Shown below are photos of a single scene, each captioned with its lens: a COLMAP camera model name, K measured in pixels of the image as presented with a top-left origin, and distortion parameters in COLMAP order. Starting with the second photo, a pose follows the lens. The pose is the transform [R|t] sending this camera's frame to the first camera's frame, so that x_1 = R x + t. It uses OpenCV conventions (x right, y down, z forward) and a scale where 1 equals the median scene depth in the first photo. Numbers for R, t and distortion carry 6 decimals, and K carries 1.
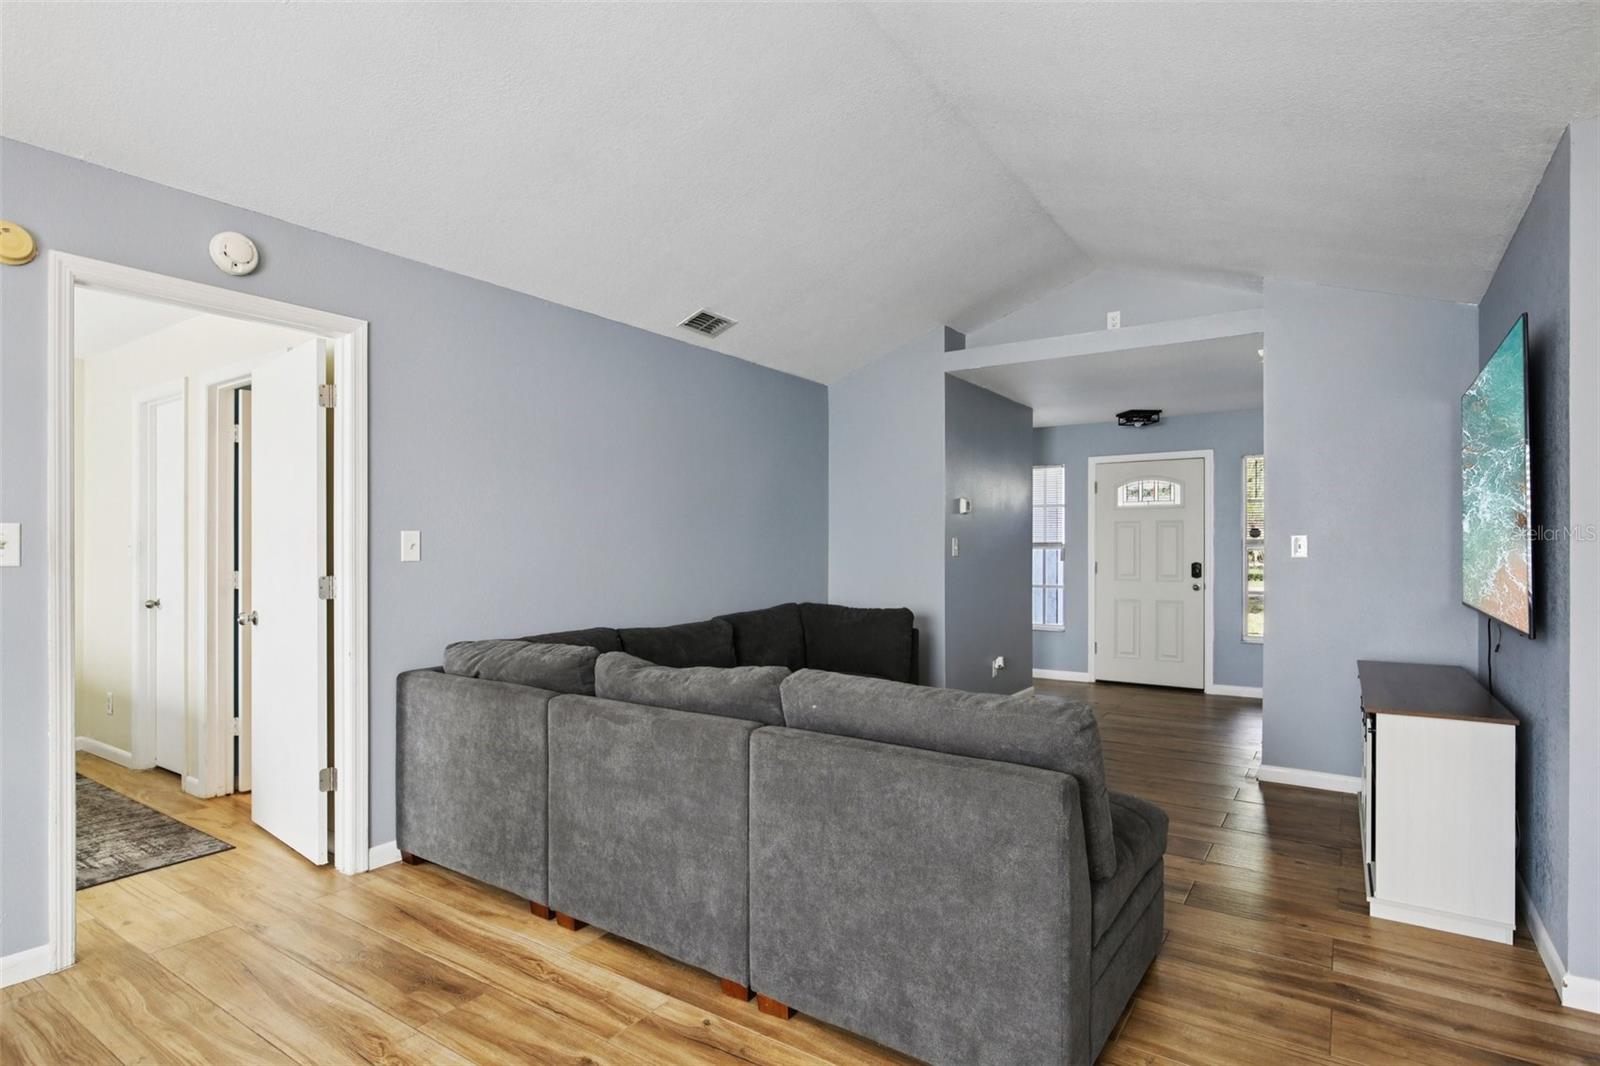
lens RADIAL K [[830.9, 0, 805.3], [0, 830.9, 542.2], [0, 0, 1]] dist [0.003776, -0.001817]
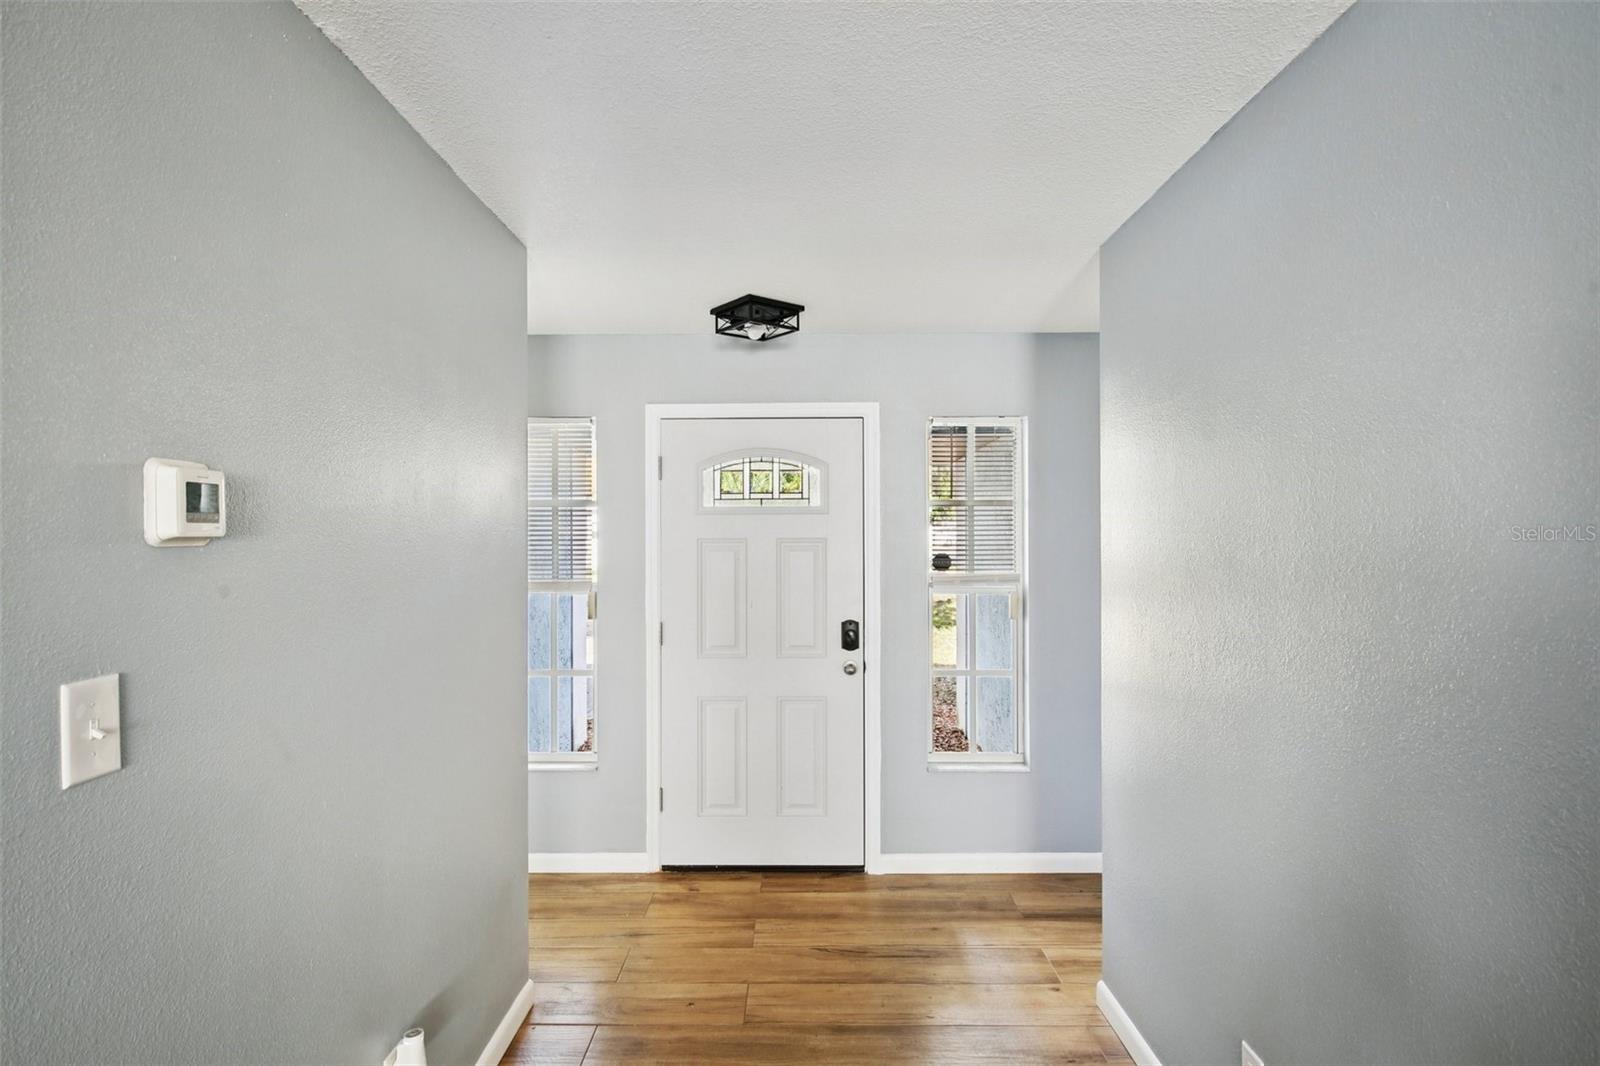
lens RADIAL K [[830.9, 0, 795.1], [0, 830.9, 555.0], [0, 0, 1]] dist [0.003776, -0.001817]
pose [[0.839126, -0.008127, 0.543877, 0.160618], [-0.008550, 0.999568, 0.028127, -0.029946], [-0.543871, -0.028252, 0.838693, 0.582994]]
